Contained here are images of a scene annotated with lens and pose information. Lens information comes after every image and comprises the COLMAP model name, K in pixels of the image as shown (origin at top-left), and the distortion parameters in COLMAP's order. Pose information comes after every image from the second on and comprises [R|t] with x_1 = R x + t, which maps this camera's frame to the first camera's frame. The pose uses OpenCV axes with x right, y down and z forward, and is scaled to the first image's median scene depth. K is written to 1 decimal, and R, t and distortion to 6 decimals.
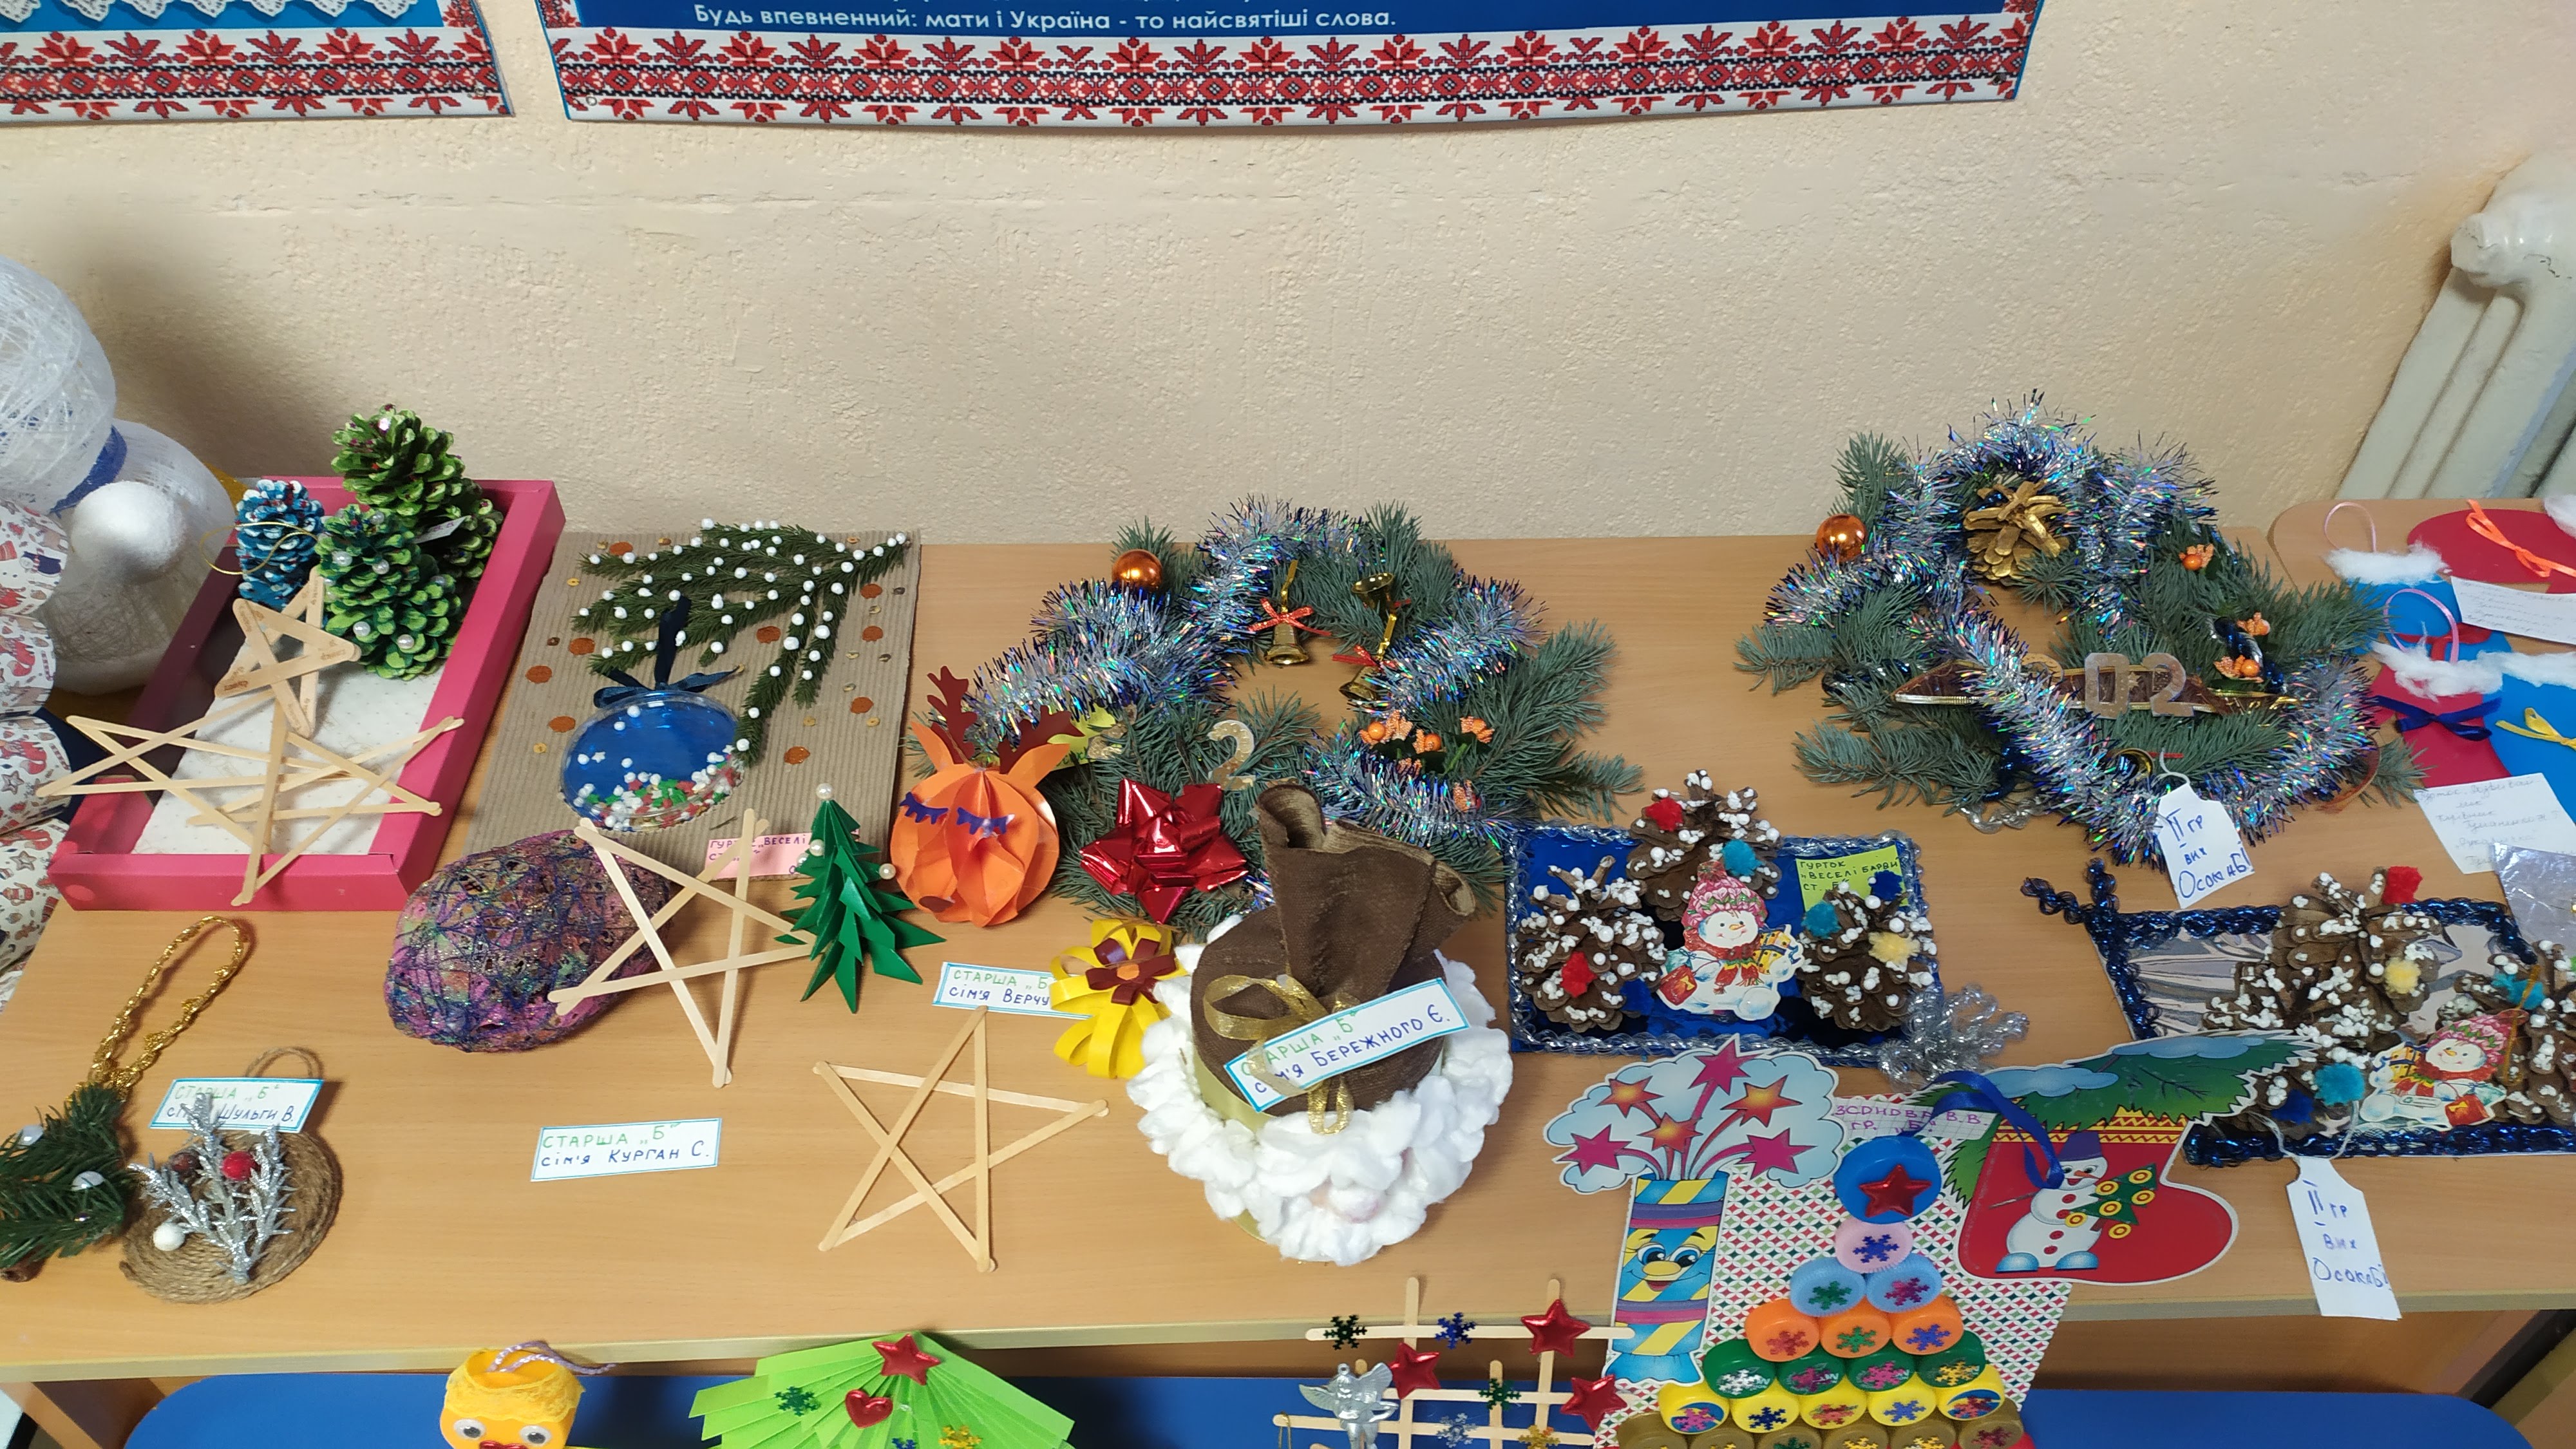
lens RADIAL K [[1882.3, 0, 1294.1], [0, 1882.3, 783.8], [0, 0, 1]] dist [0.020709, 0.001724]
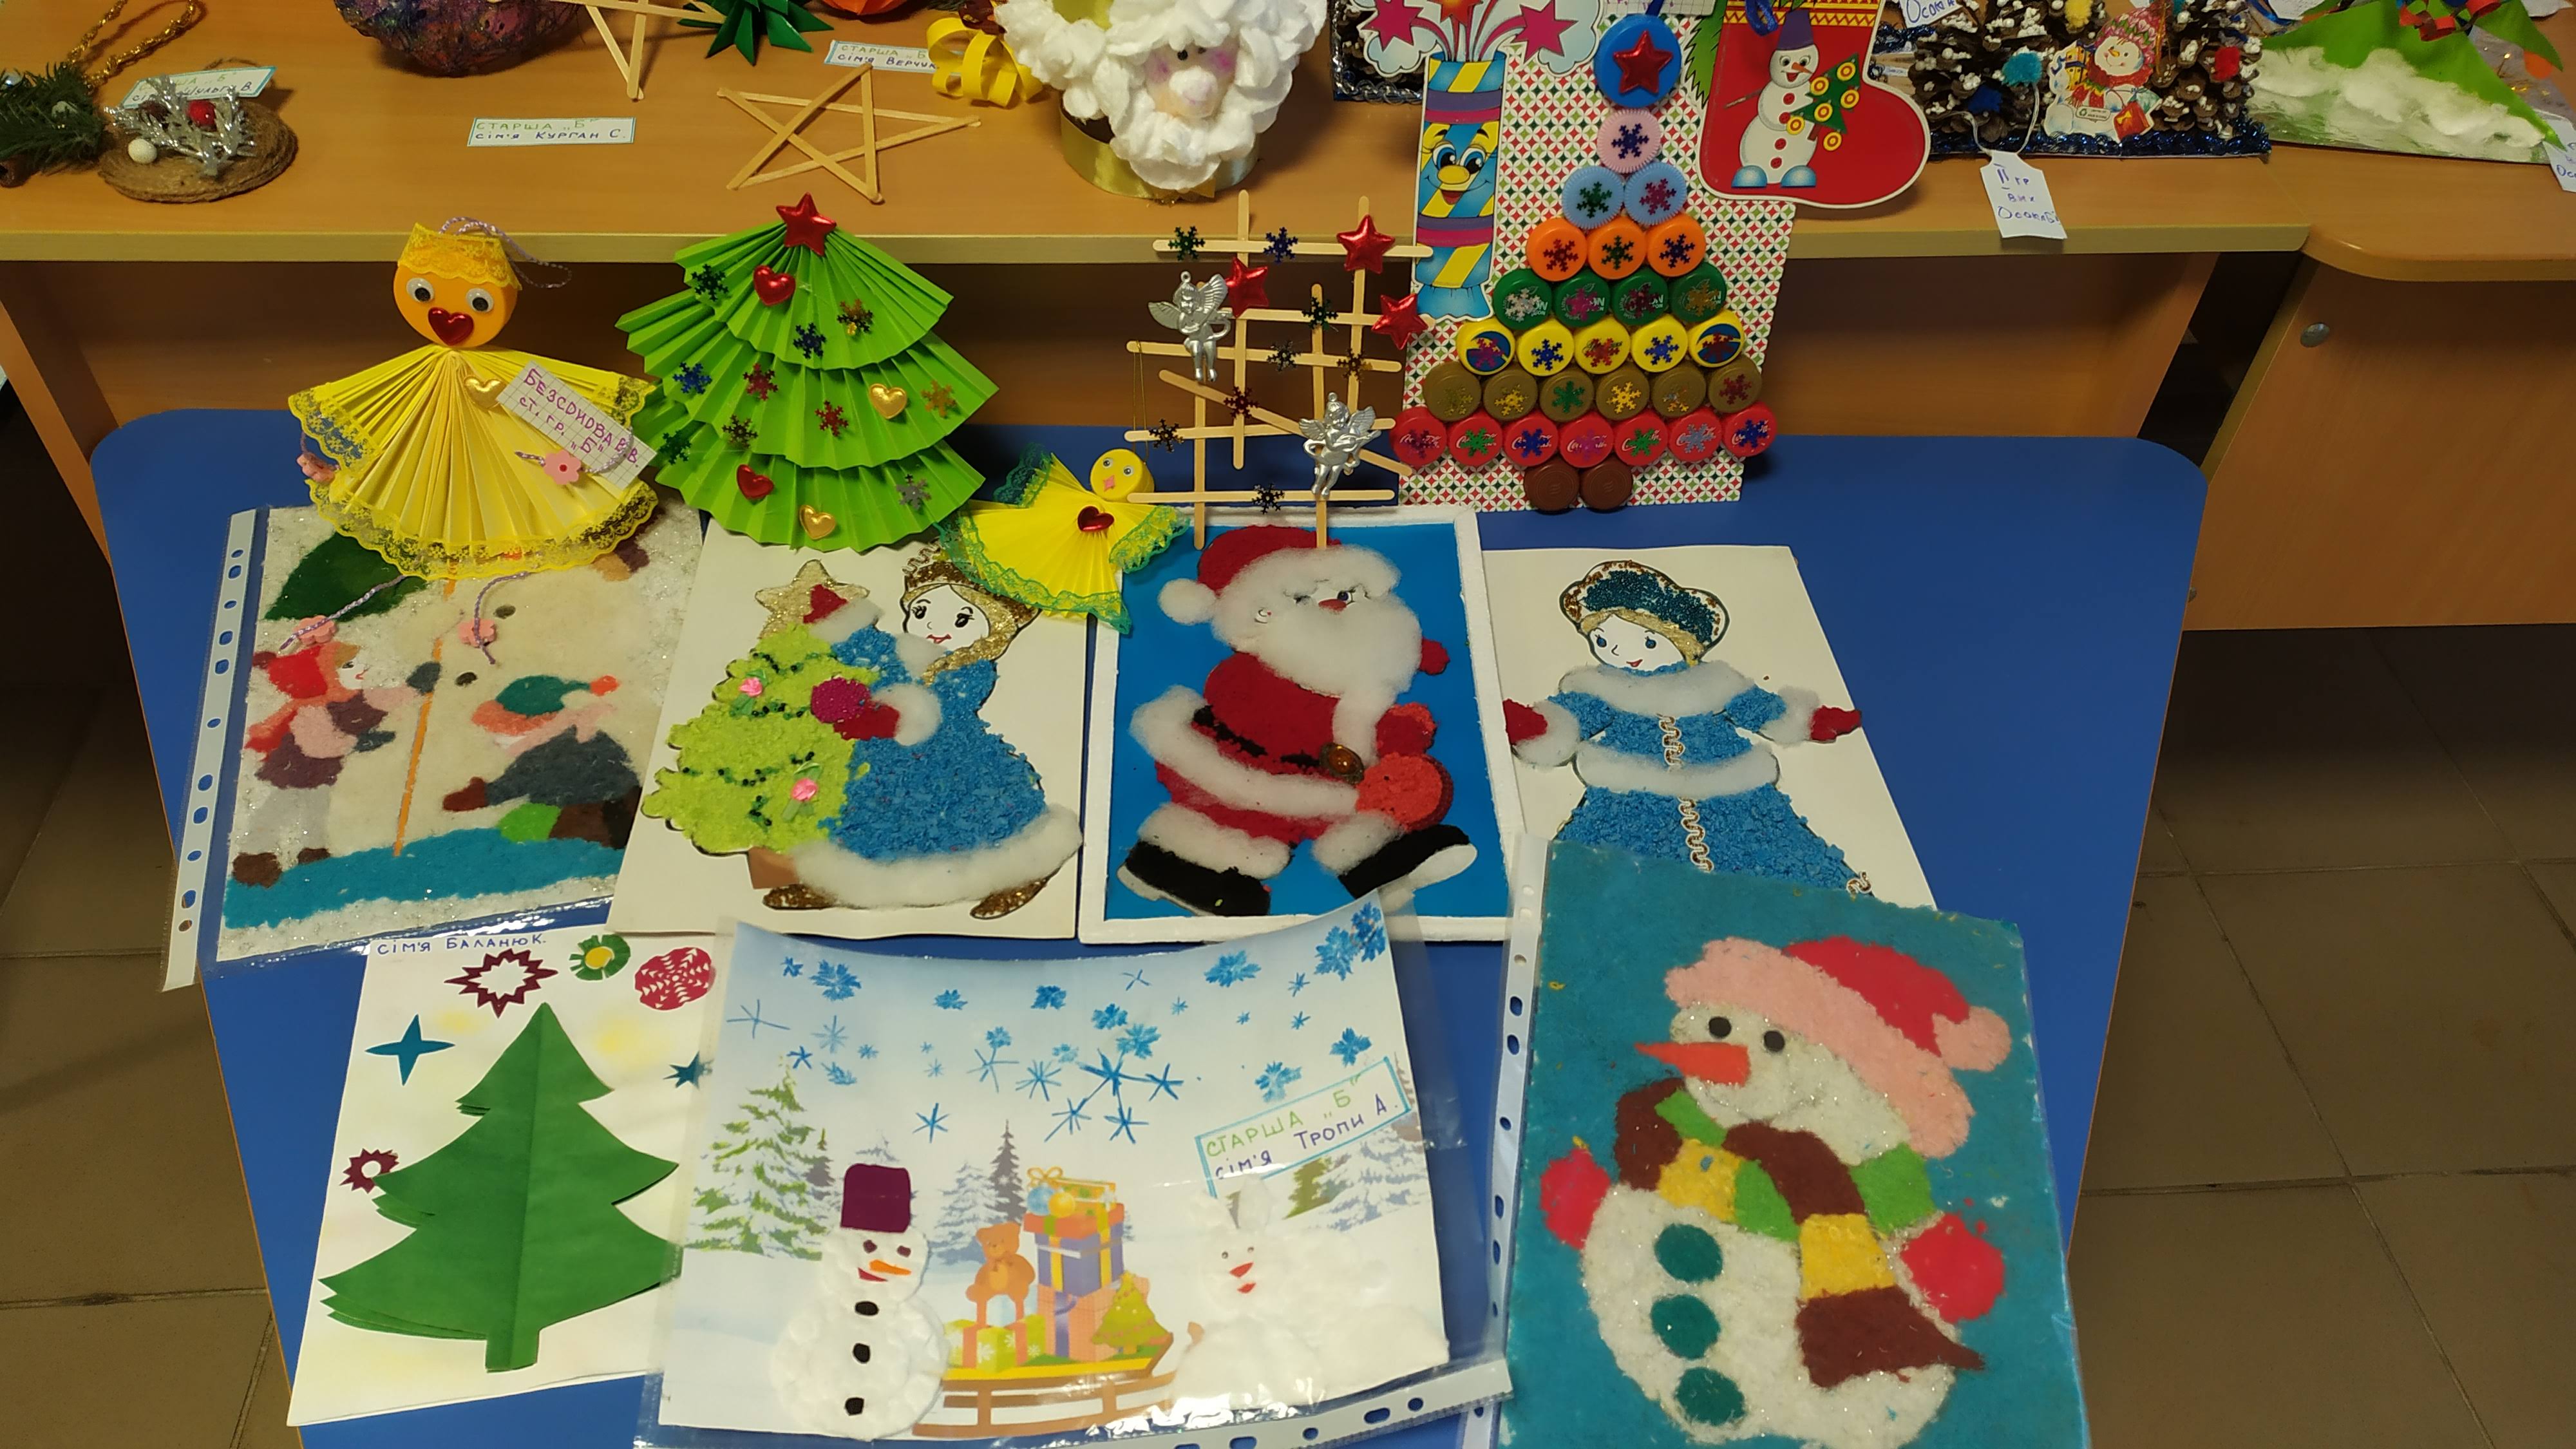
lens RADIAL K [[1882.3, 0, 1294.1], [0, 1882.3, 783.8], [0, 0, 1]] dist [0.020709, 0.001724]
pose [[0.998200, -0.010521, 0.059040, 0.020741], [0.007915, 0.998992, 0.044189, 0.573232], [-0.059445, -0.043642, 0.997277, -0.186359]]
